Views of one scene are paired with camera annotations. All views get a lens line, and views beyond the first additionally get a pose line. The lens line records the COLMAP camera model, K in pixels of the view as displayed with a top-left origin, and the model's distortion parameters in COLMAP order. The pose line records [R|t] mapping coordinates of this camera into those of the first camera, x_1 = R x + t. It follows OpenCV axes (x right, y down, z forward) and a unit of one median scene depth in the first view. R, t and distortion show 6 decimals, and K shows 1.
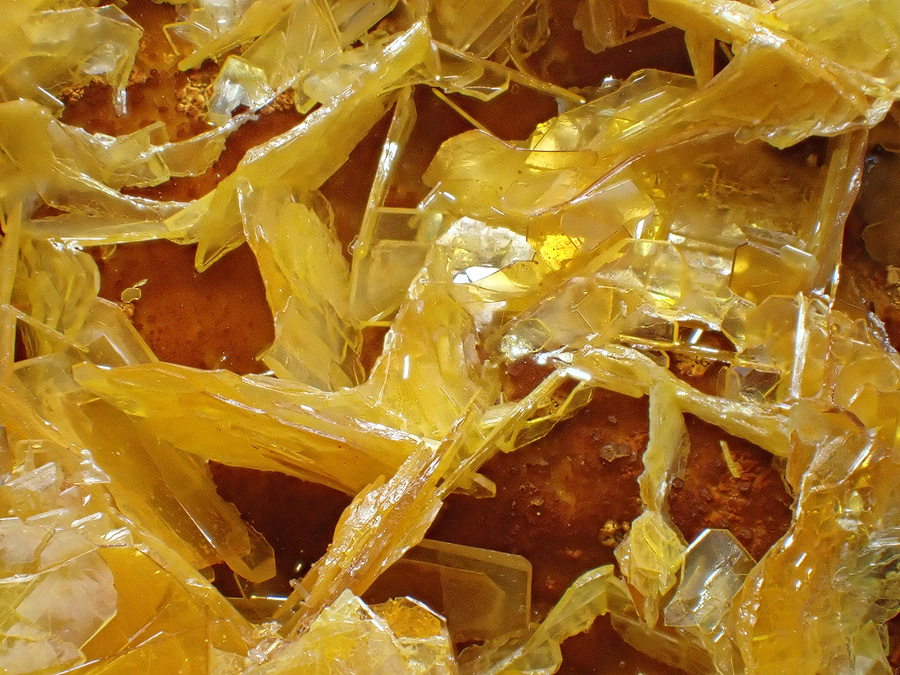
lens RADIAL K [[2961.8, 0, 445.4], [0, 2961.8, 336.1], [0, 0, 1]] dist [0.197614, 0.000000]
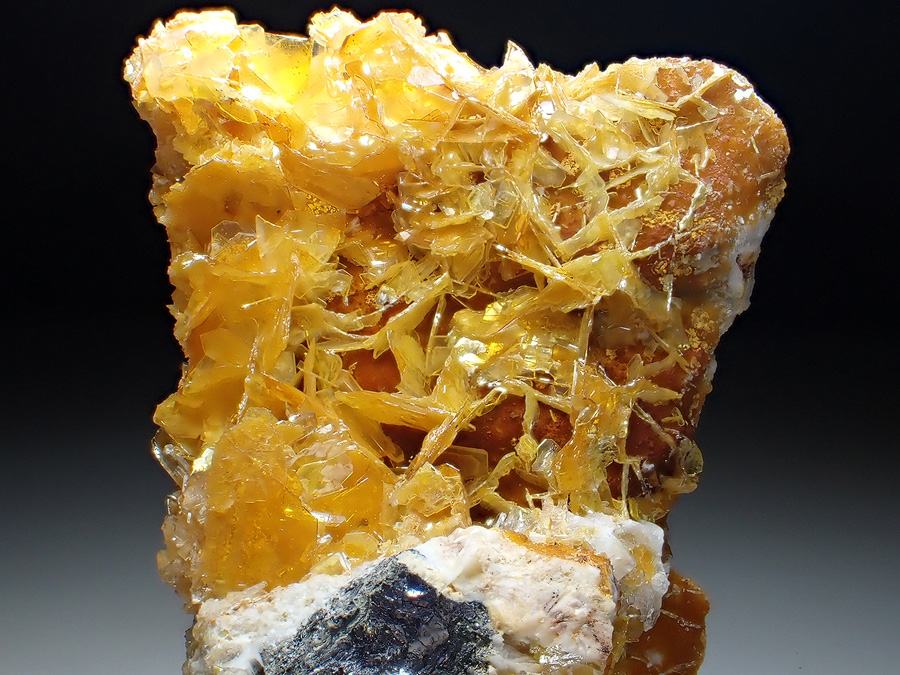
lens RADIAL K [[1539.2, 0, 454.6], [0, 1539.2, 338.3], [0, 0, 1]] dist [0.086846, 0.000000]
pose [[0.999173, -0.034646, -0.021285, 0.031573], [0.034233, 0.999224, -0.019455, -0.010226], [0.021942, 0.018710, 0.999584, -0.560513]]
